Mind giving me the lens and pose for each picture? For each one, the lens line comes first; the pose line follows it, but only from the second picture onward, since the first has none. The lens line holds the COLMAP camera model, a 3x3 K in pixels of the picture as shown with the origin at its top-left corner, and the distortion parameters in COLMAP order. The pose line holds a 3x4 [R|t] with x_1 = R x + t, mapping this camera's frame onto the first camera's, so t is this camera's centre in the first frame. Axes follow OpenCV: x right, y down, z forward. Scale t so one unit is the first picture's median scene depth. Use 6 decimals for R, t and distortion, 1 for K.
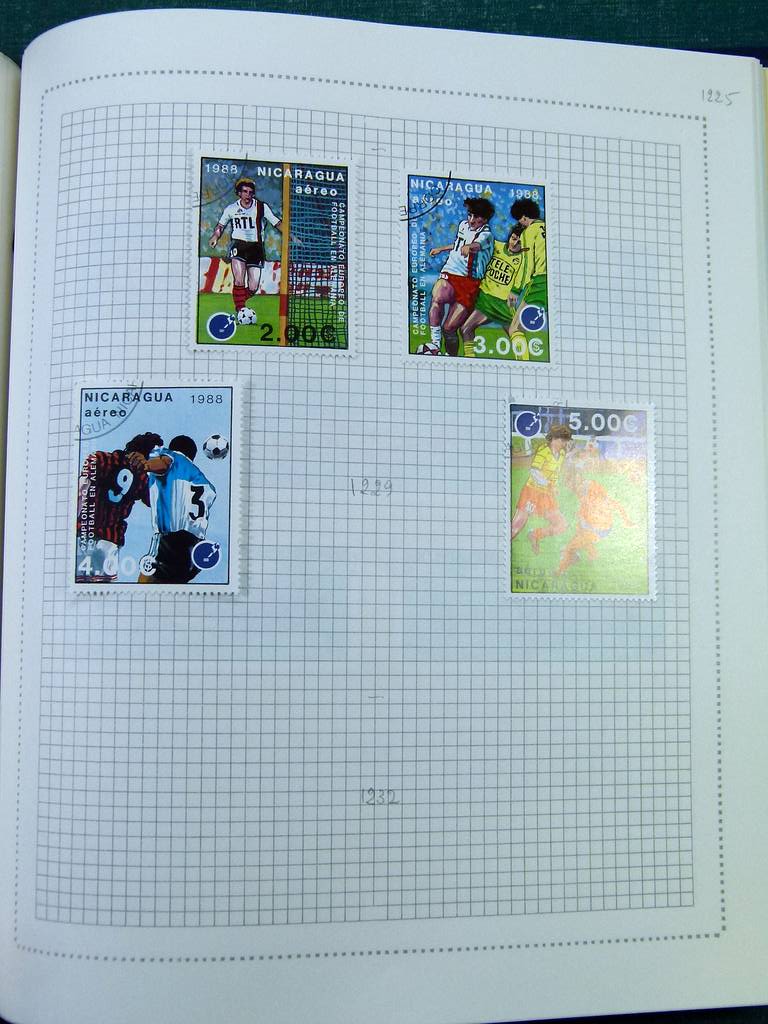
lens RADIAL K [[1257.5, 0, 364.0], [0, 1257.5, 508.8], [0, 0, 1]] dist [-0.020582, -0.016995]
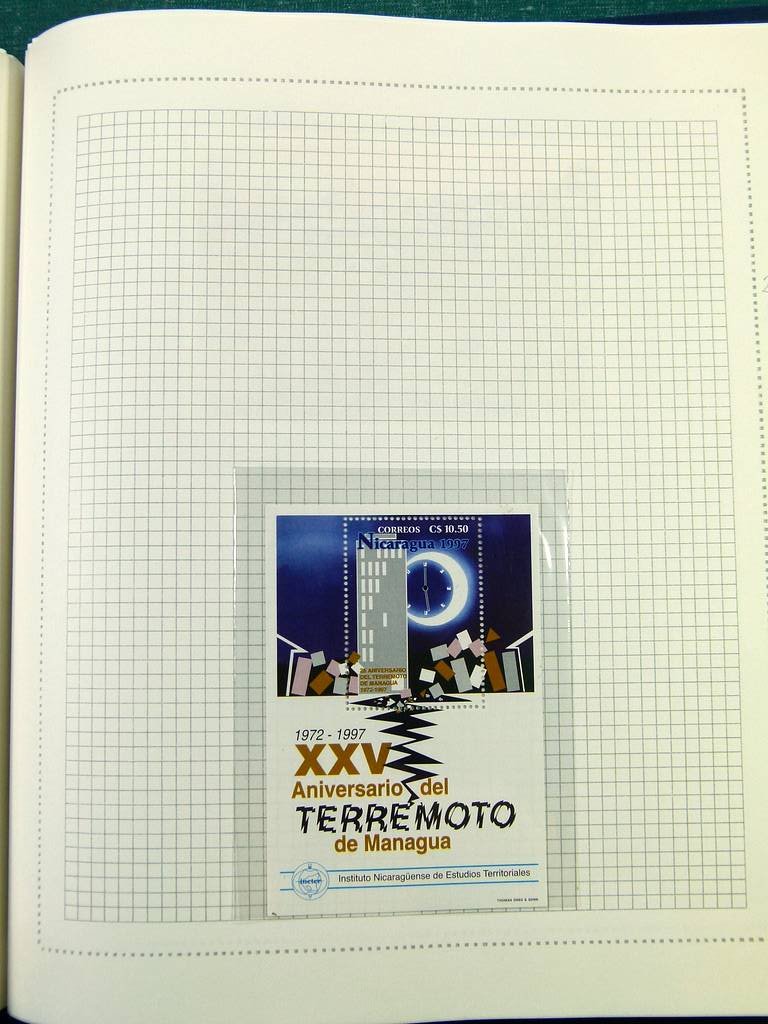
lens RADIAL K [[1249.7, 0, 453.4], [0, 1249.7, 504.6], [0, 0, 1]] dist [-0.308280, 1.524941]
pose [[0.992334, -0.030351, -0.119799, 0.163007], [0.029813, 0.999536, -0.006278, 0.006607], [0.119934, 0.002658, 0.992778, 0.030015]]
